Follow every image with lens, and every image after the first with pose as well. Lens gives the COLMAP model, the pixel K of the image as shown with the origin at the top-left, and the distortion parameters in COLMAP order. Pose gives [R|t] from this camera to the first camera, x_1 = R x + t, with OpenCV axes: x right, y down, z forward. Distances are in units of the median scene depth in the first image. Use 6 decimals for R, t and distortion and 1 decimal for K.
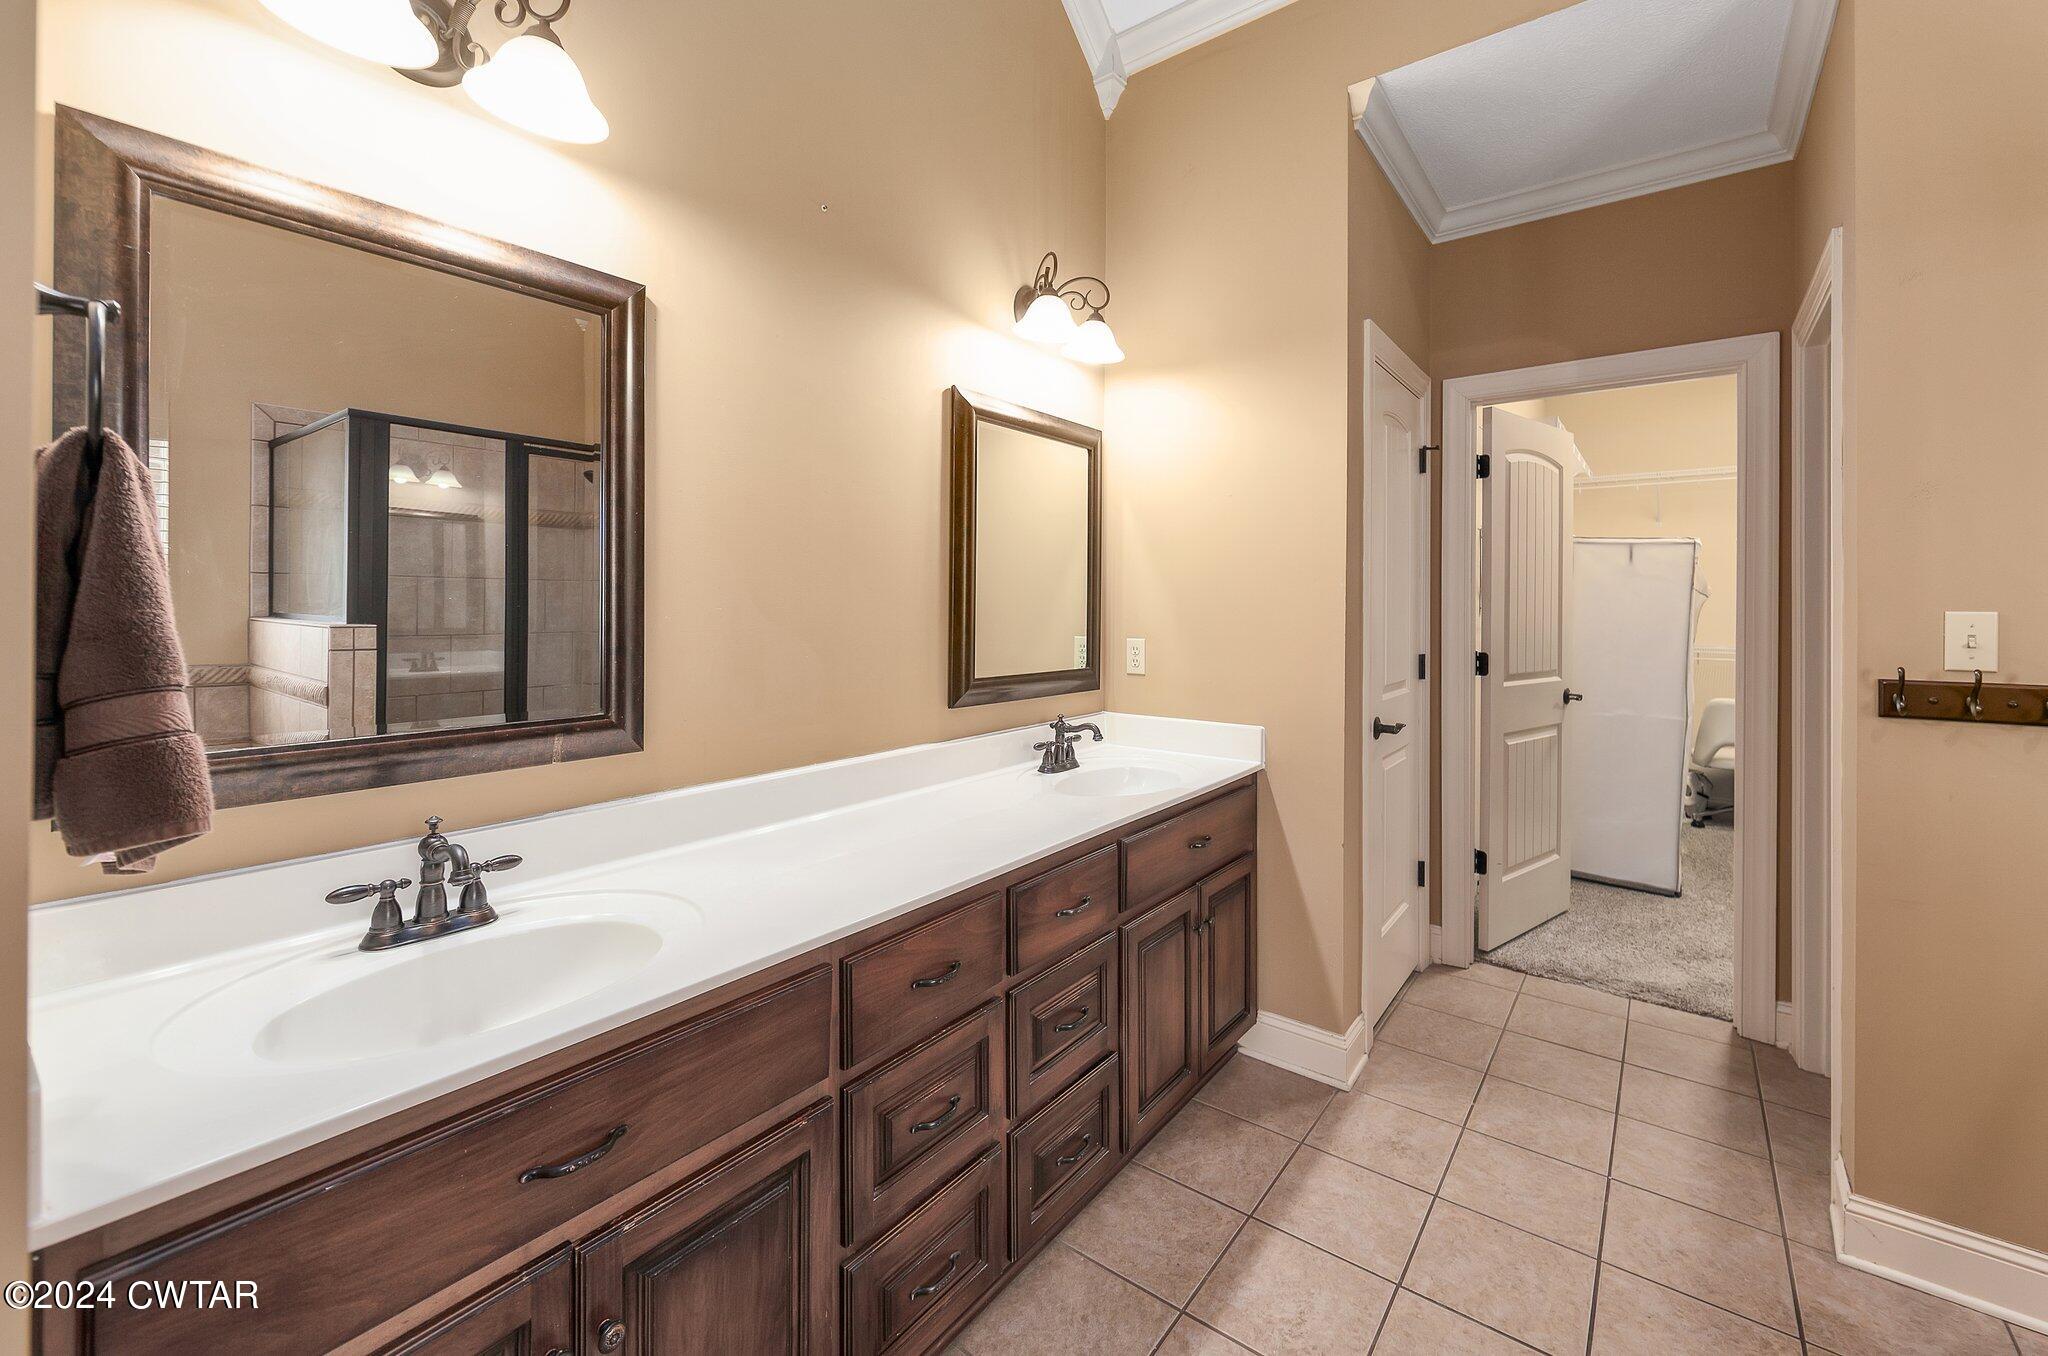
lens RADIAL K [[845.7, 0, 1025.7], [0, 845.7, 607.3], [0, 0, 1]] dist [-0.000976, -0.000669]
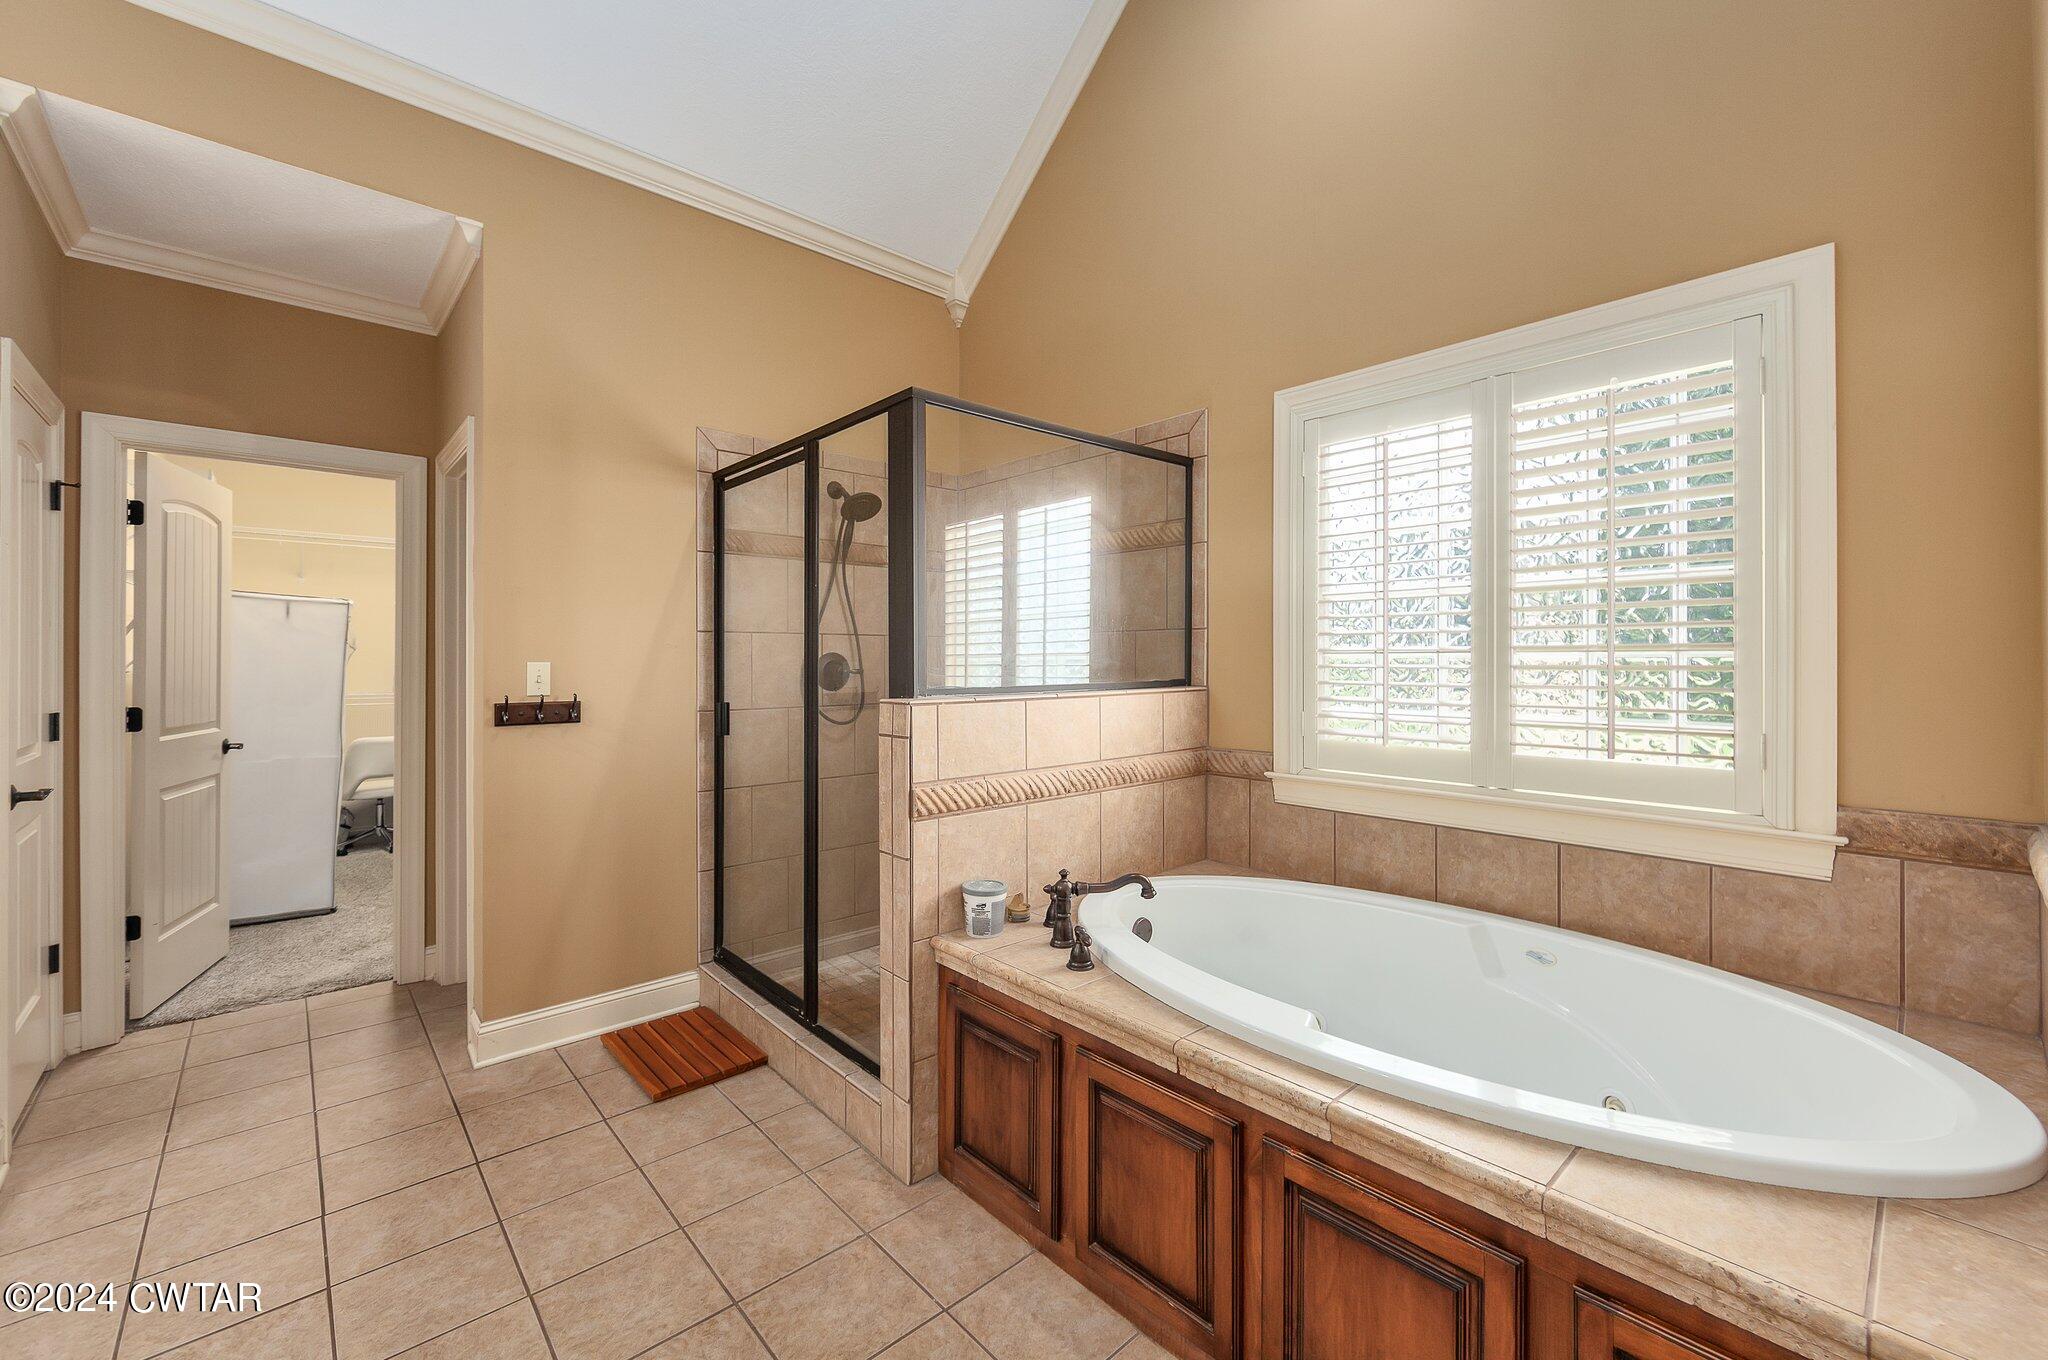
lens RADIAL K [[820.1, 0, 1053.3], [0, 820.1, 652.3], [0, 0, 1]] dist [-0.003139, -0.000407]
pose [[0.160619, 0.004099, 0.987008, -0.210294], [0.002444, 0.999987, -0.004550, -0.002267], [-0.987013, 0.003143, 0.160607, -0.178162]]
